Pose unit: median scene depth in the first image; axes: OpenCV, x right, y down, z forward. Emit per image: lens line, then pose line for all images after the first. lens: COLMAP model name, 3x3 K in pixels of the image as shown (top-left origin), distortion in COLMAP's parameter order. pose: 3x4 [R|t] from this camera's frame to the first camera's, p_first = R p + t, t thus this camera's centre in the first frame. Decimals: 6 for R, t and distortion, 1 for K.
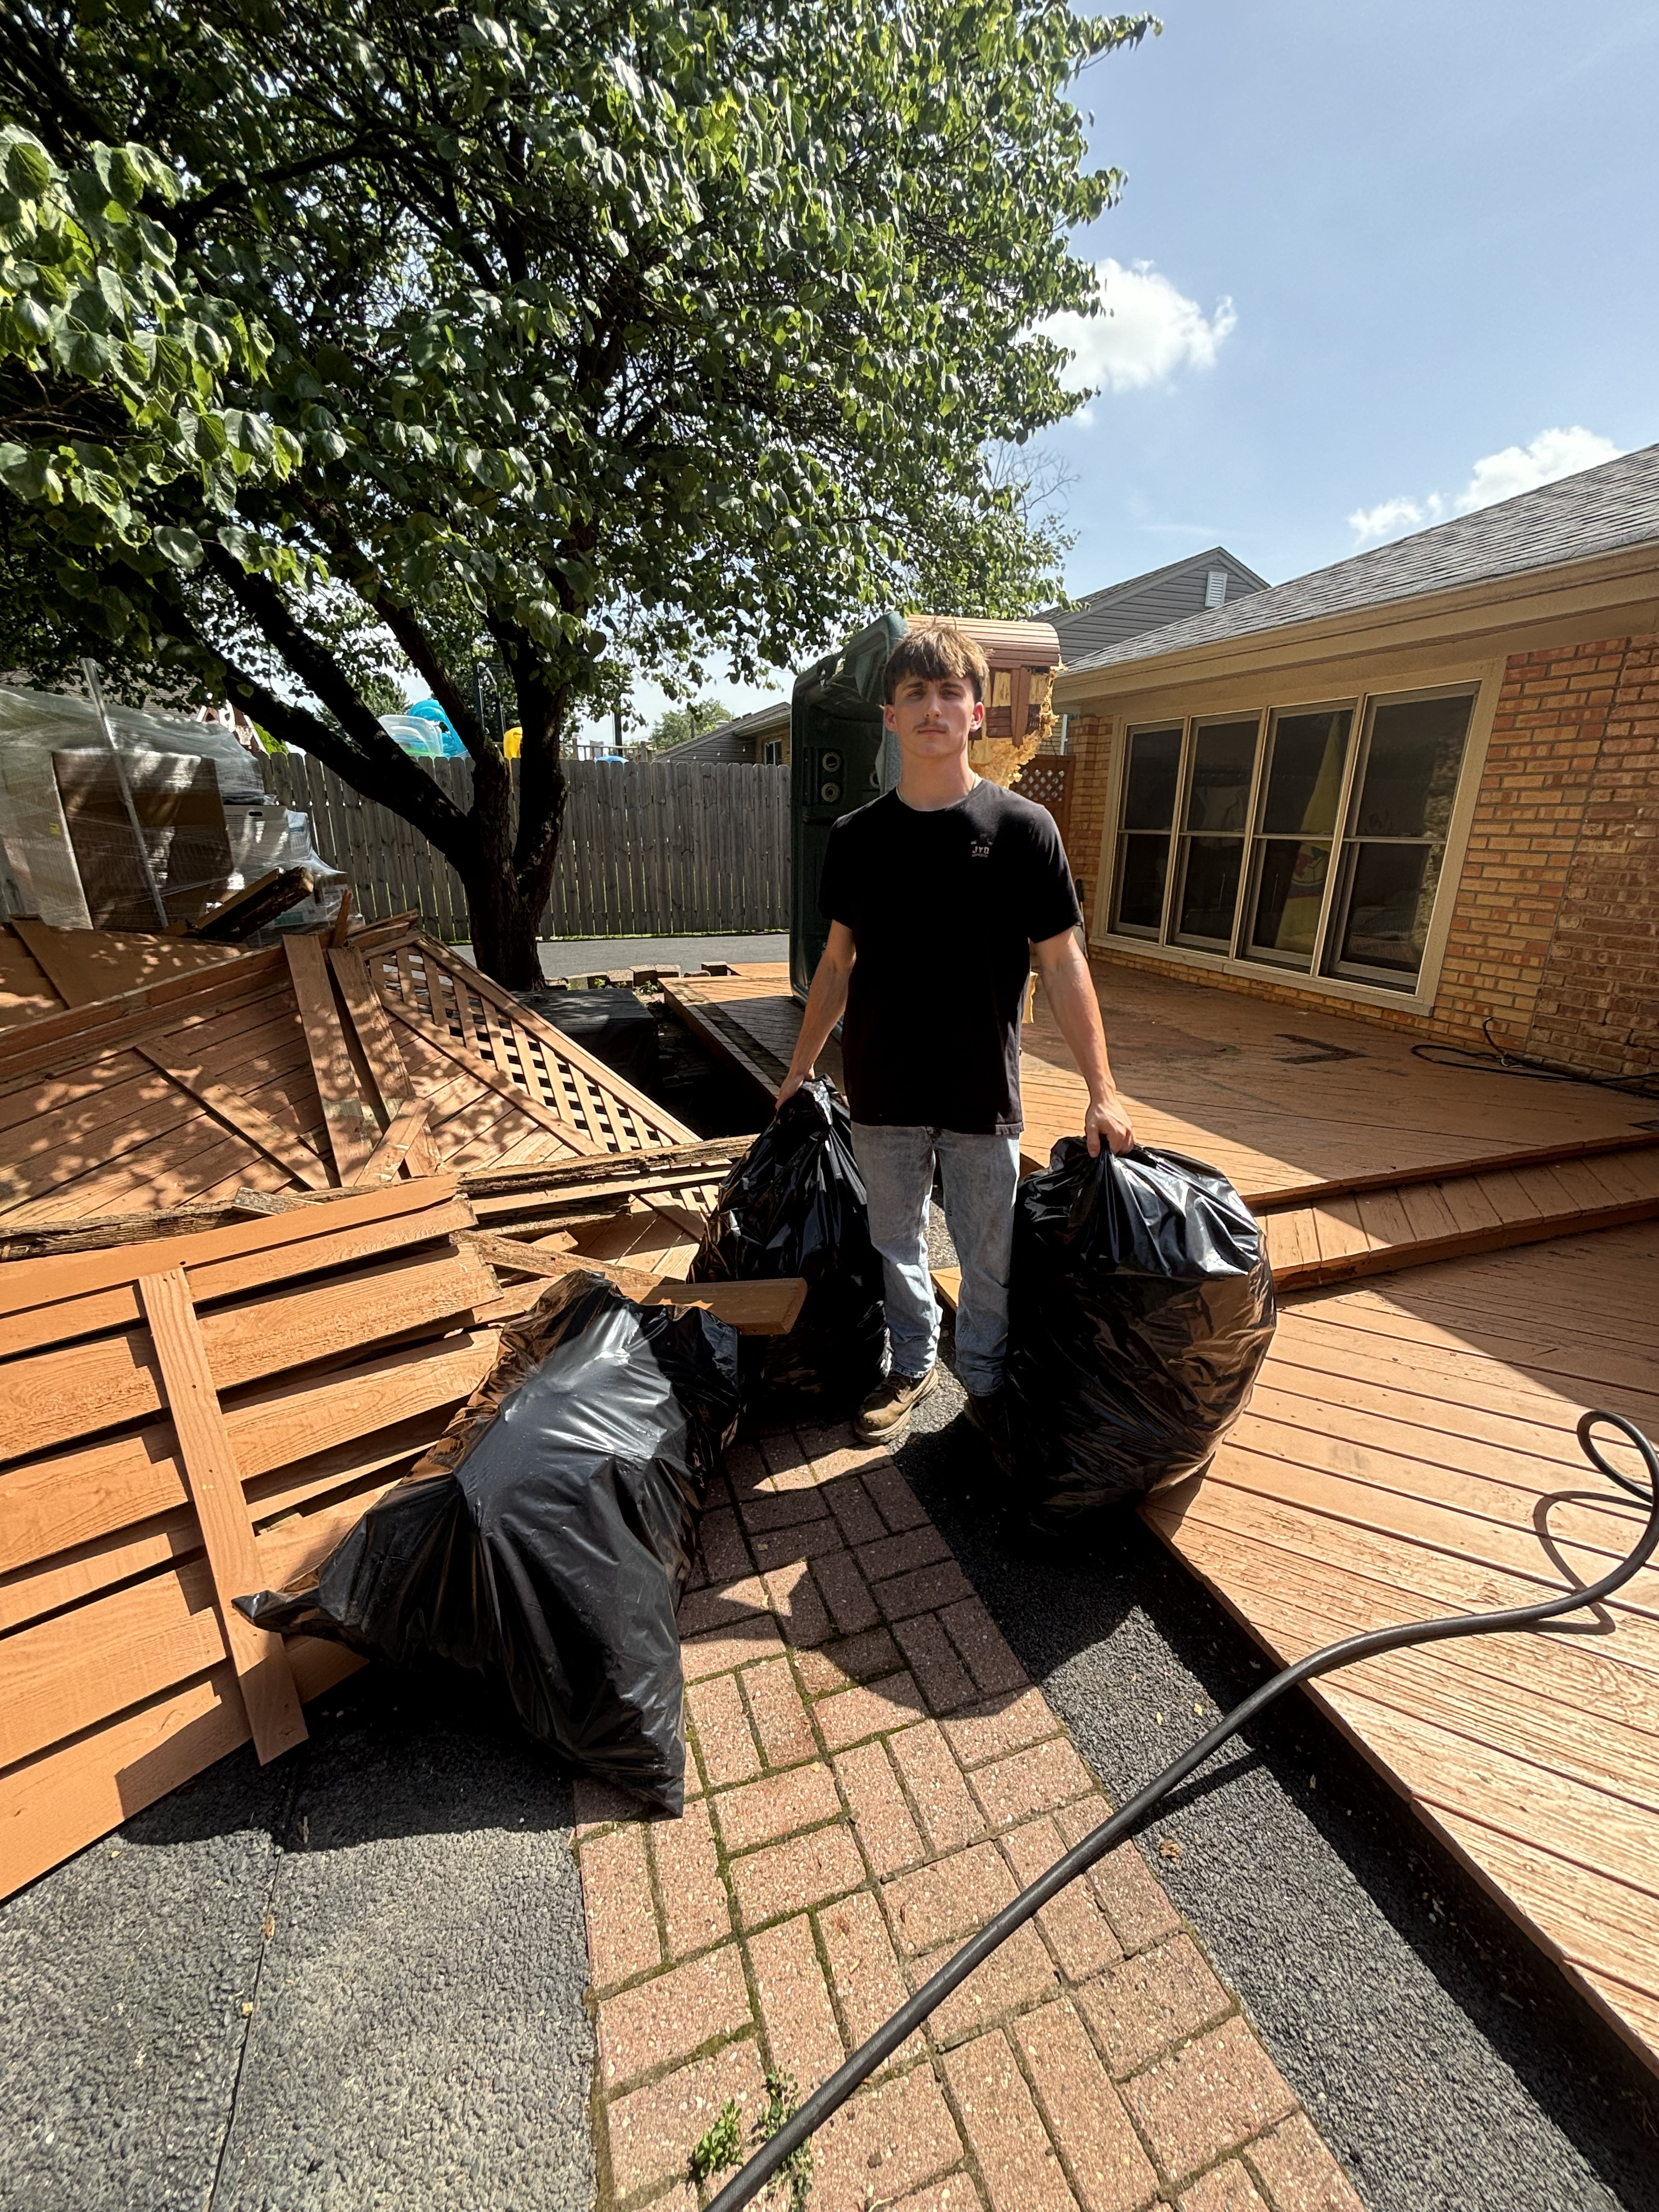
lens RADIAL K [[890.8, 0, 828.5], [0, 890.8, 1109.1], [0, 0, 1]] dist [-0.001646, -0.001811]
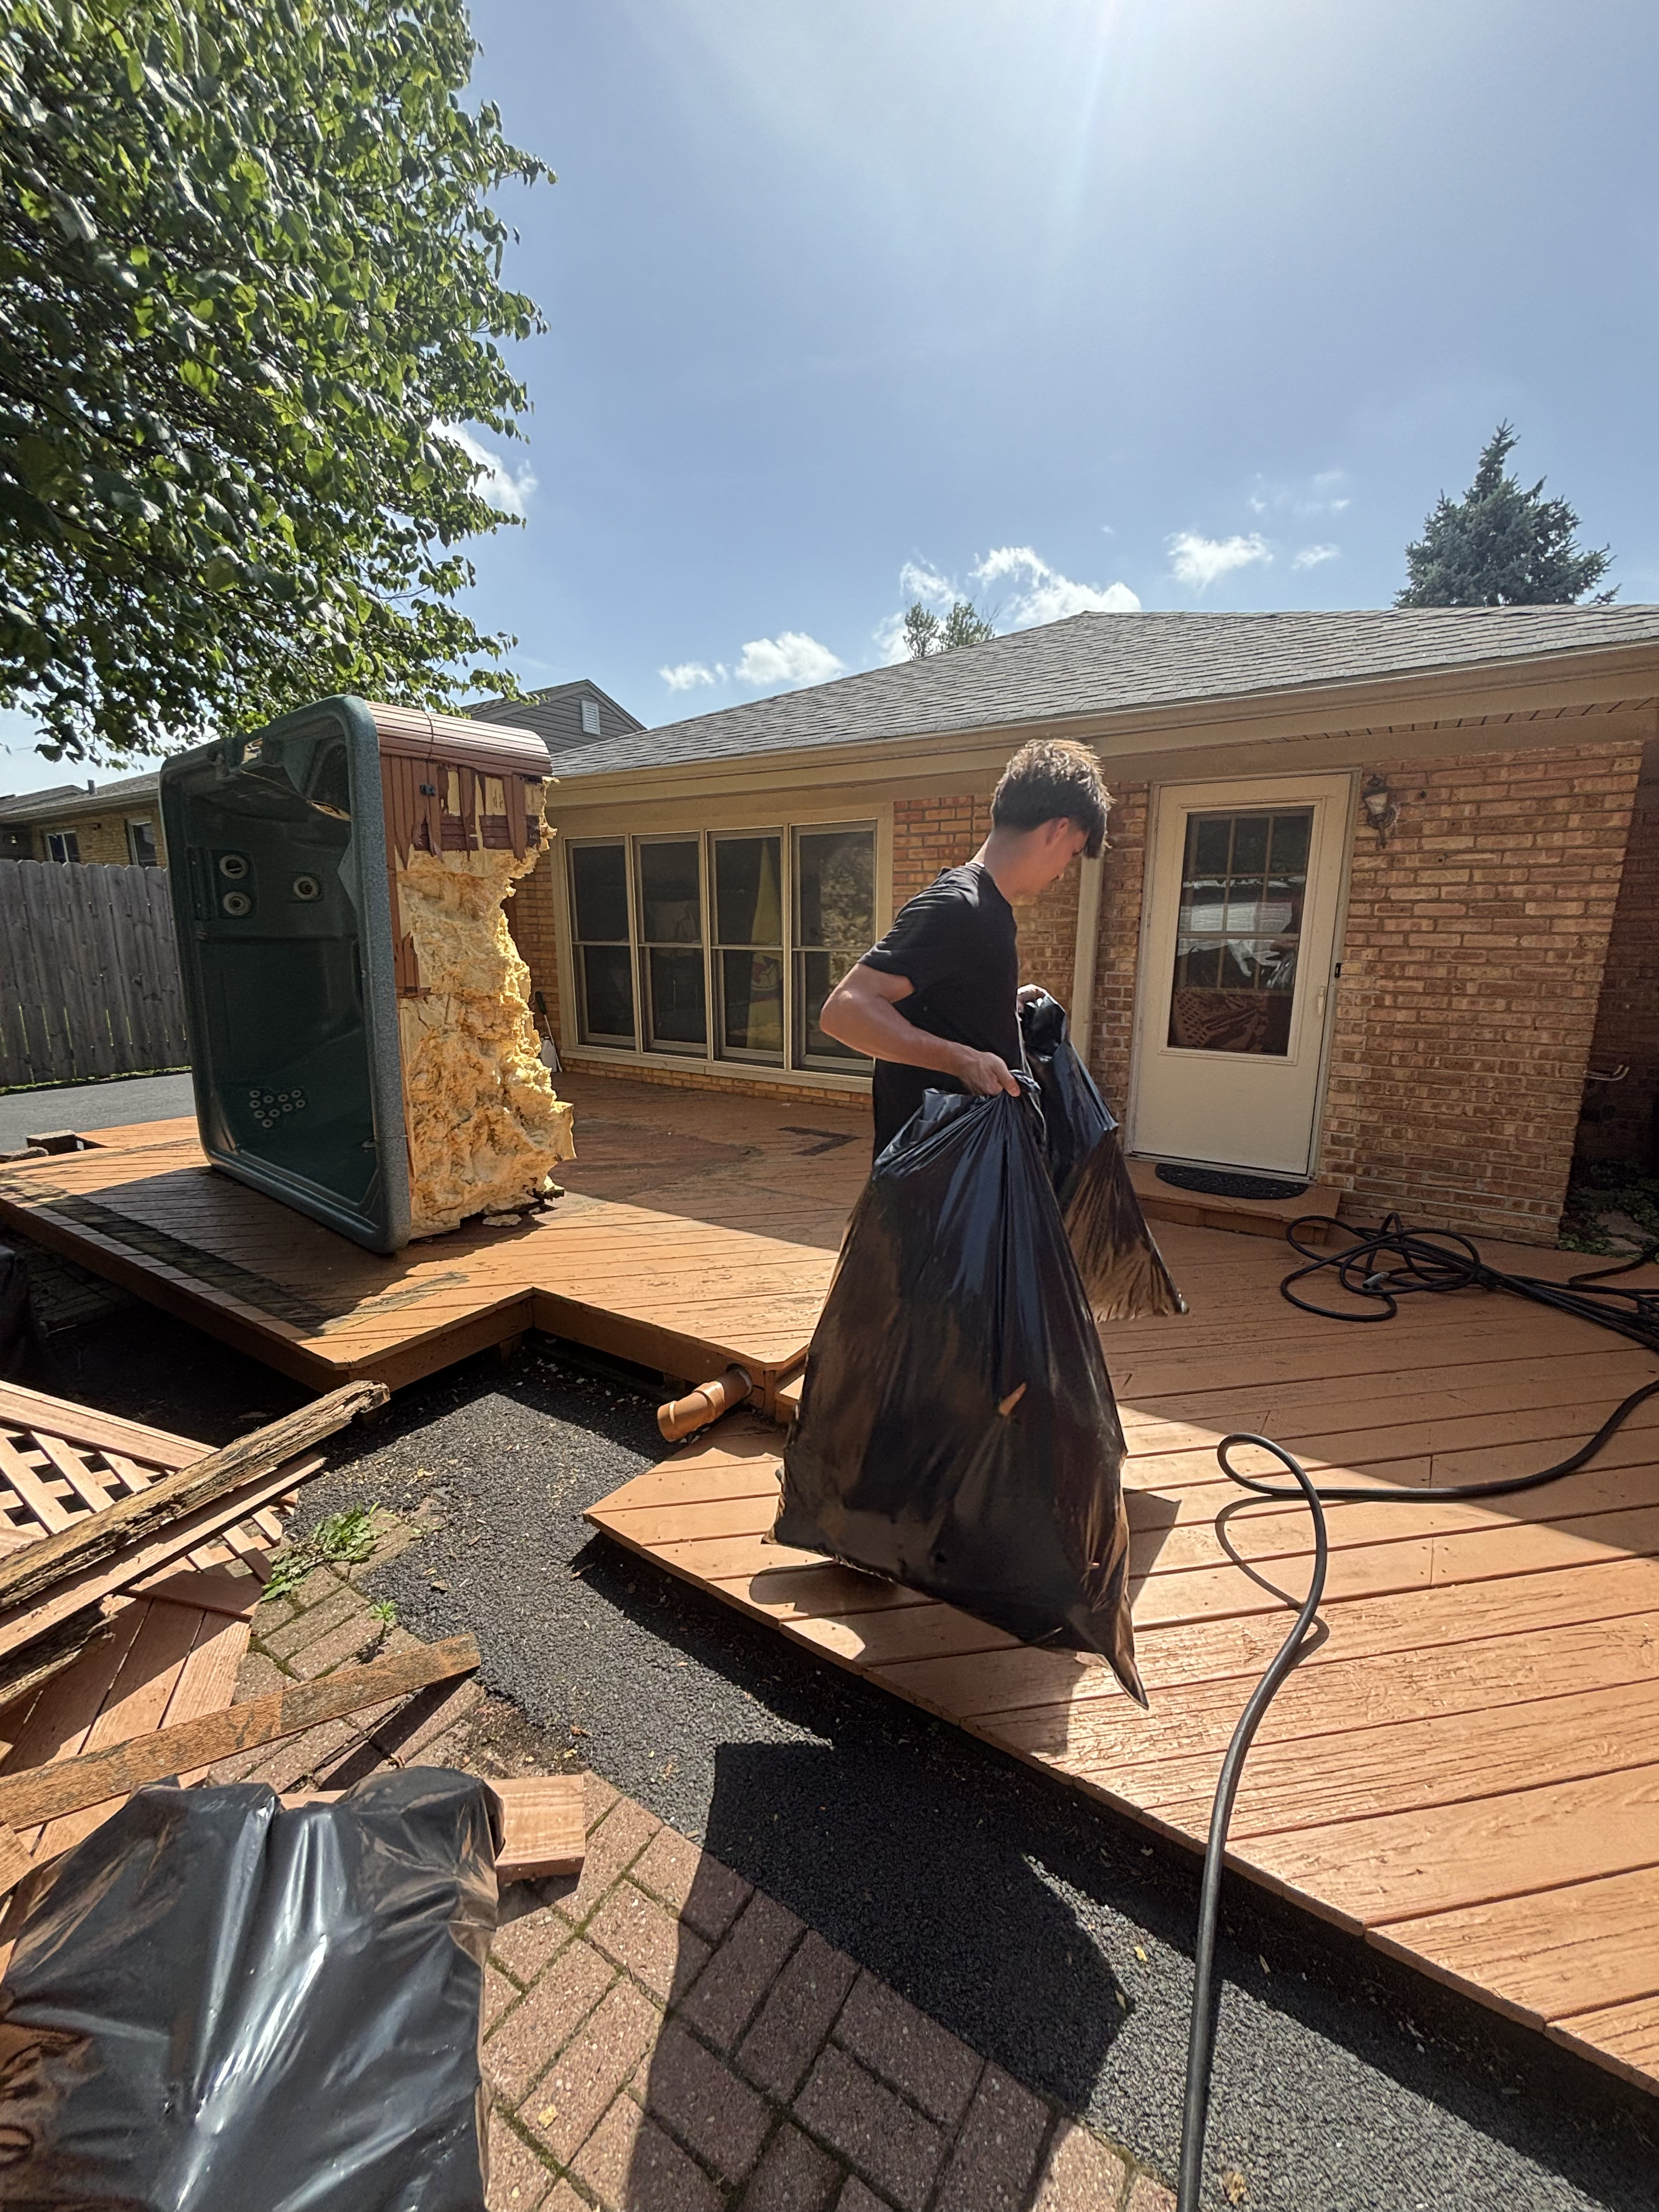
lens RADIAL K [[890.8, 0, 831.2], [0, 890.8, 1097.9], [0, 0, 1]] dist [-0.001646, -0.001811]
pose [[0.795089, -0.121154, 0.594269, -0.067414], [0.192450, 0.979605, -0.057771, -0.042872], [-0.575149, 0.160299, 0.802189, 0.099006]]
